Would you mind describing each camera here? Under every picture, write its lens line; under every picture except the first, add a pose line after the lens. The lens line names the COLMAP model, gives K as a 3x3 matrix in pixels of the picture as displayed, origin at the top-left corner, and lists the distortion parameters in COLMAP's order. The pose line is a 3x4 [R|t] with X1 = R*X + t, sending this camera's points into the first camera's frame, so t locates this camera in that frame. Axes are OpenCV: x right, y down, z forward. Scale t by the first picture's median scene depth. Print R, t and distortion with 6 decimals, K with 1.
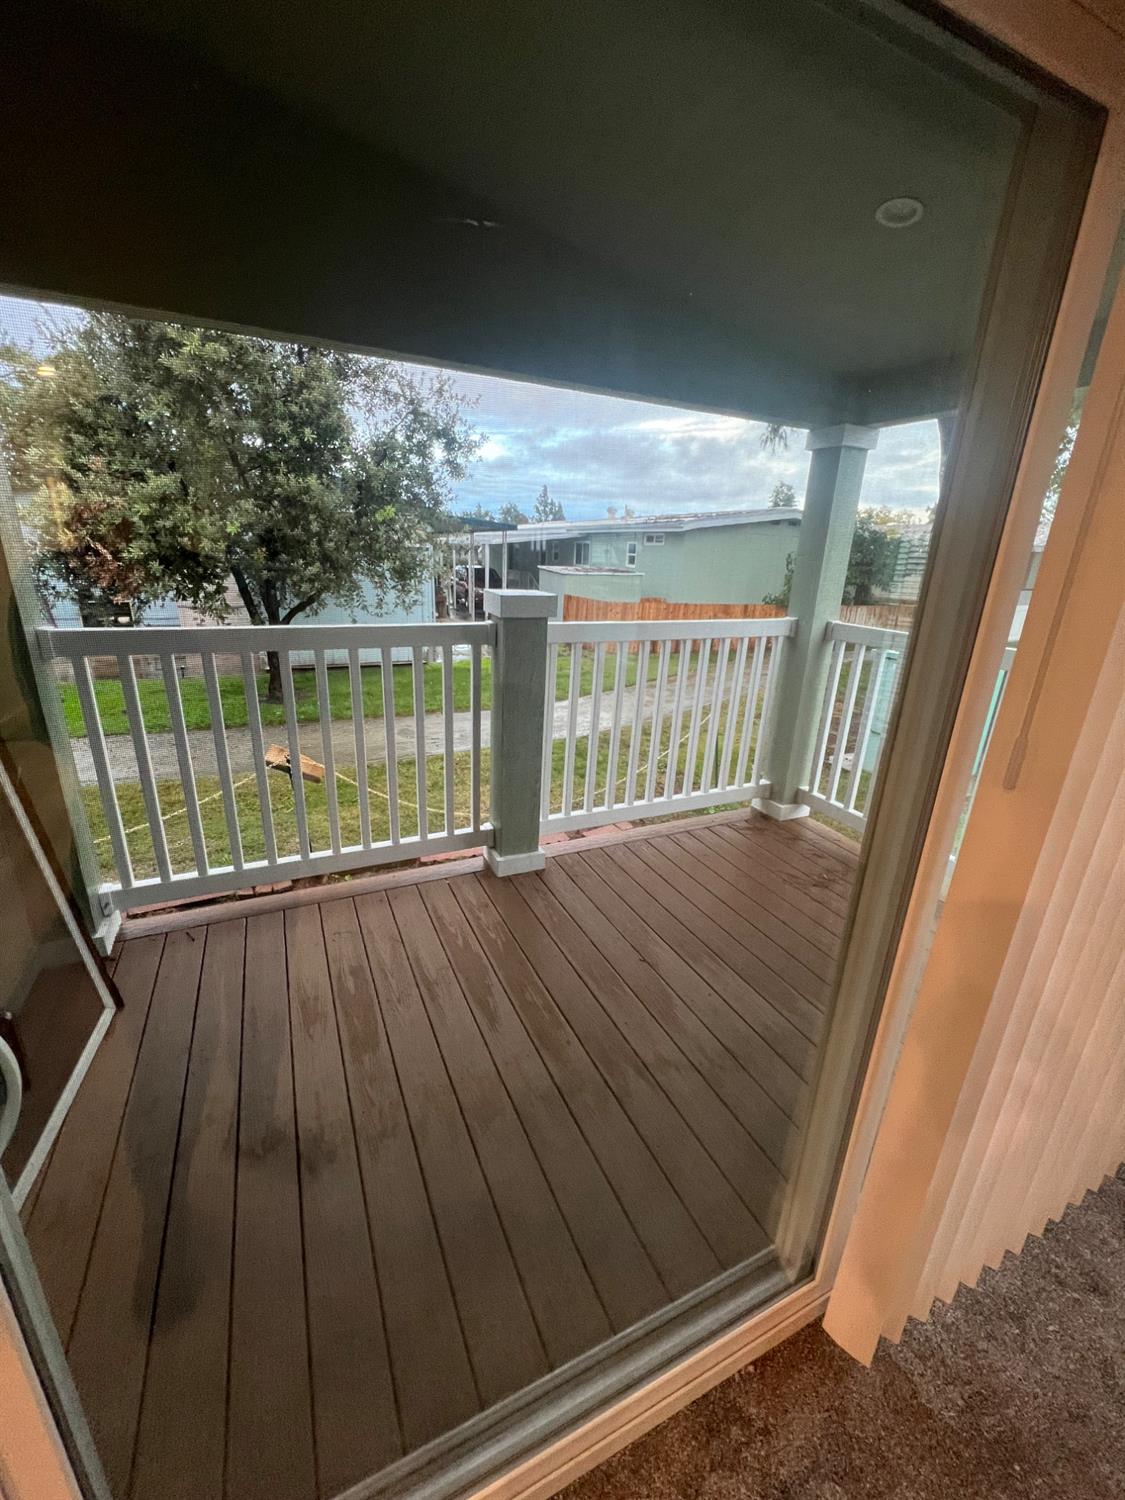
lens RADIAL K [[598.6, 0, 564.9], [0, 598.6, 748.0], [0, 0, 1]] dist [0.002076, 0.000195]
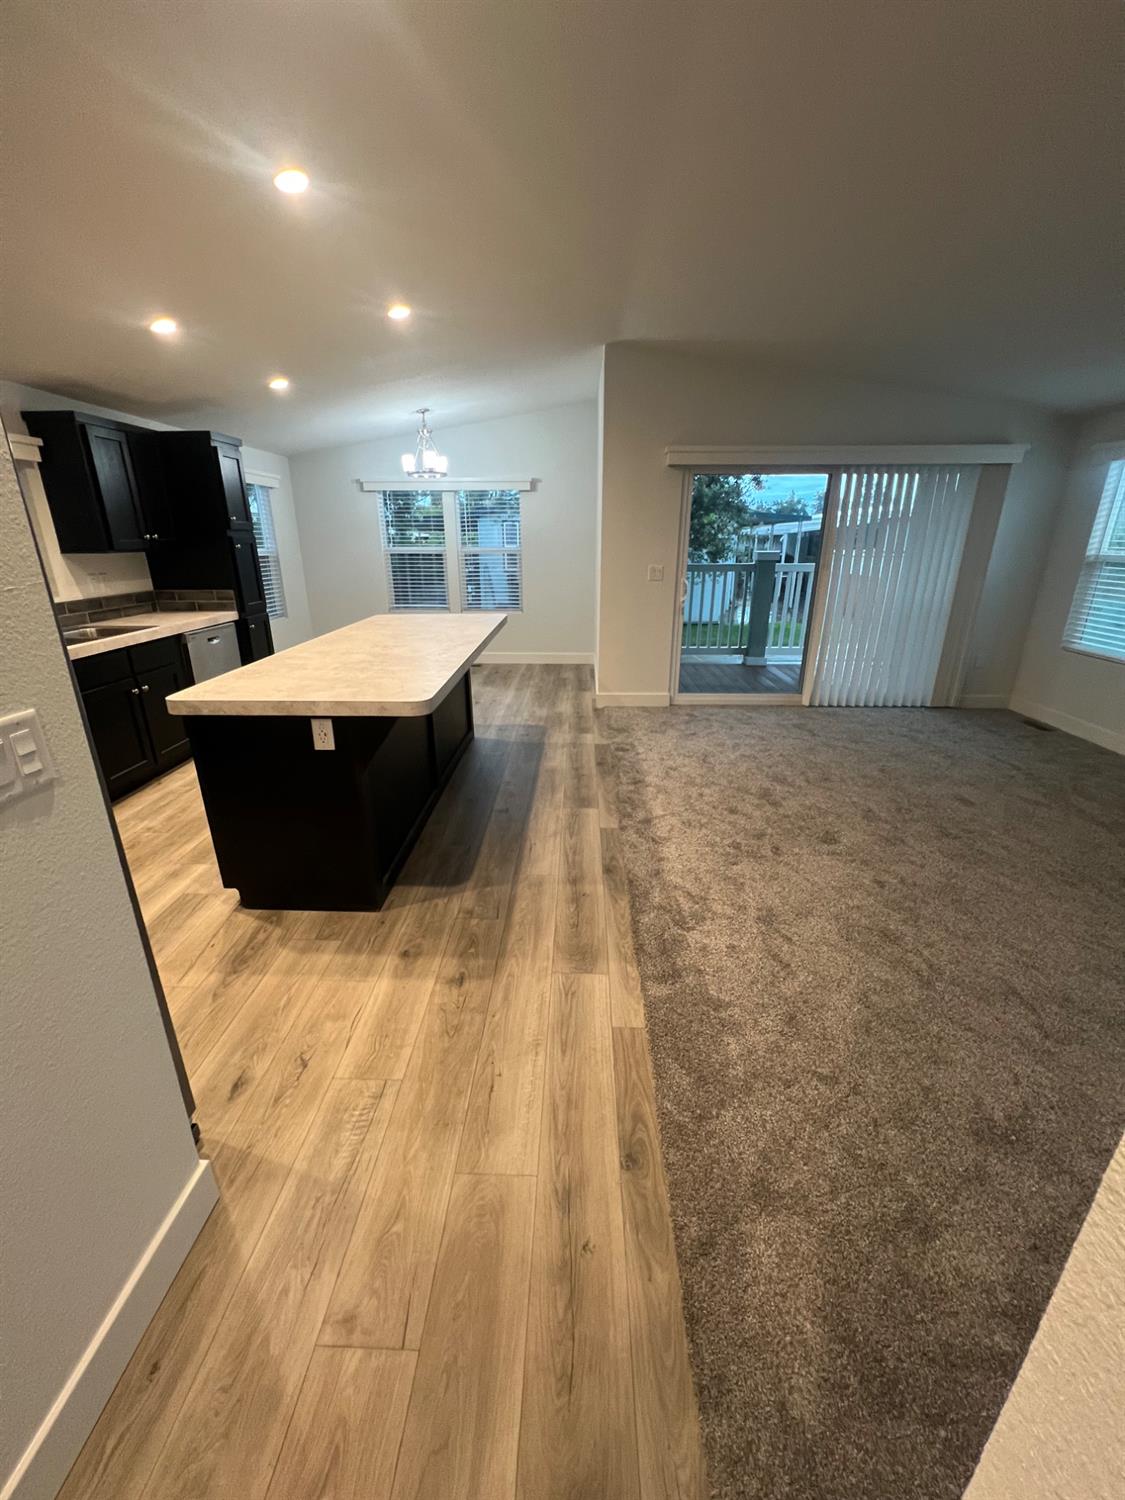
lens RADIAL K [[598.6, 0, 564.9], [0, 598.6, 748.0], [0, 0, 1]] dist [0.002076, 0.000195]
pose [[0.889317, 0.112265, -0.443296, 0.122897], [-0.107295, 0.993562, 0.036370, 0.183592], [0.444525, 0.015219, 0.895637, -0.536662]]
